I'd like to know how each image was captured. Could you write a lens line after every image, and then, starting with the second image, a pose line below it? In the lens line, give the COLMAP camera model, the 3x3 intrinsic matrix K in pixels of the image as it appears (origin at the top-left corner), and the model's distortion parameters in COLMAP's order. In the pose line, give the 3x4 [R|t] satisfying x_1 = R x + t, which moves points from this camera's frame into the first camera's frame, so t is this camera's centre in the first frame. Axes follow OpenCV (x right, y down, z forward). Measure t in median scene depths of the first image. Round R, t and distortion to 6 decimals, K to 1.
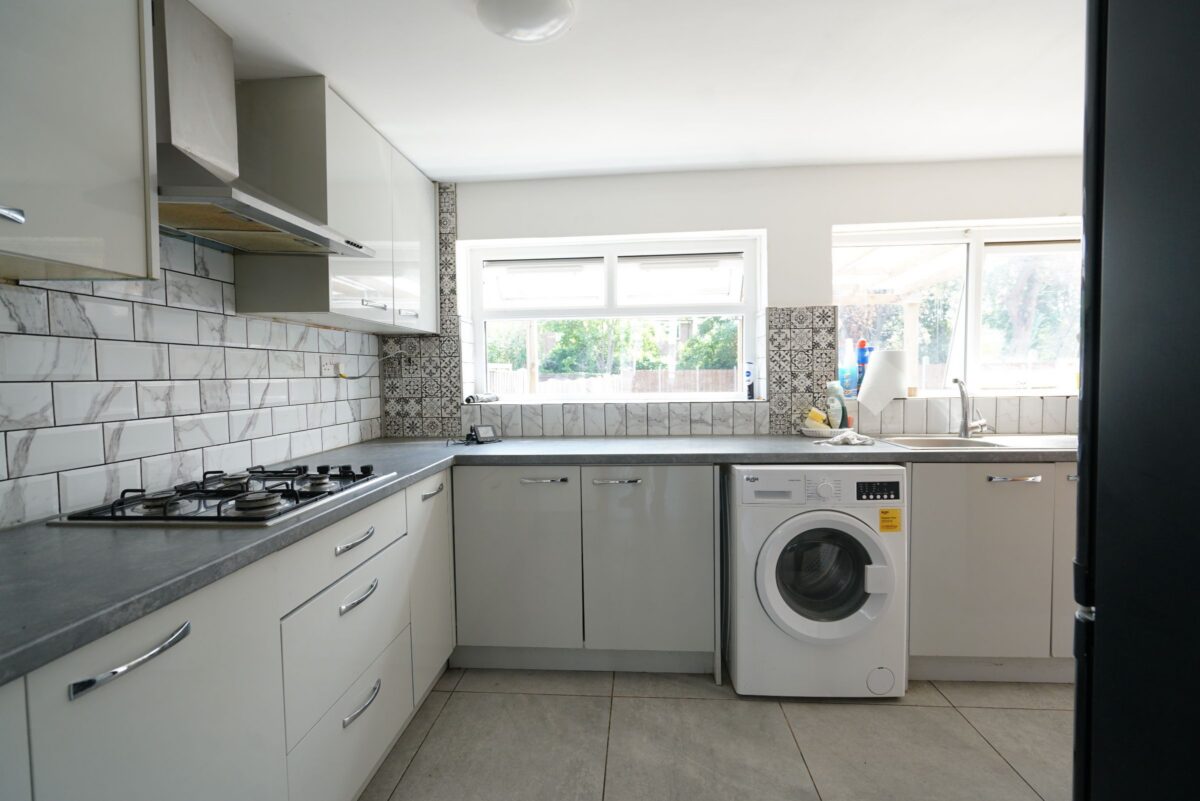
lens RADIAL K [[543.2, 0, 600.0], [0, 543.2, 398.8], [0, 0, 1]] dist [-0.001428, 0.002272]
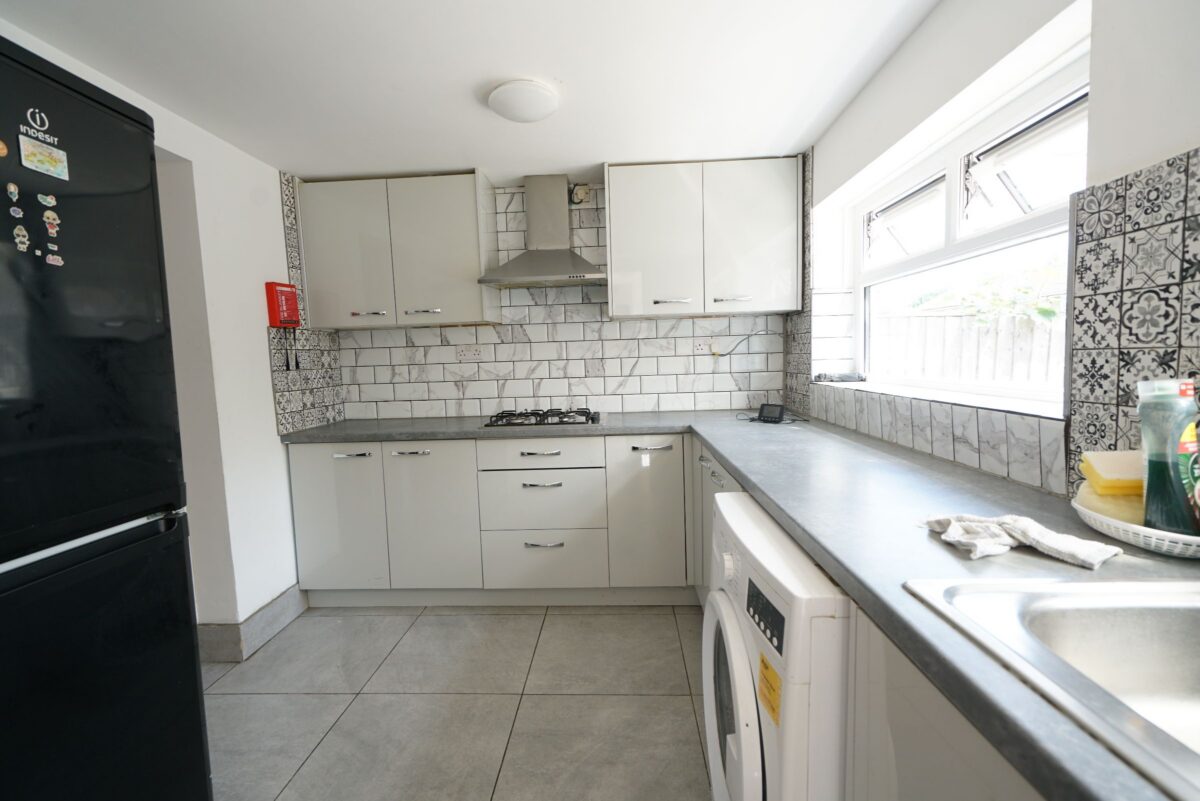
lens RADIAL K [[543.2, 0, 598.1], [0, 543.2, 402.4], [0, 0, 1]] dist [-0.001428, 0.002272]
pose [[0.029154, 0.097971, -0.994762, 0.723464], [-0.014251, 0.995125, 0.097589, -0.044653], [0.999473, 0.011331, 0.030408, 0.629190]]
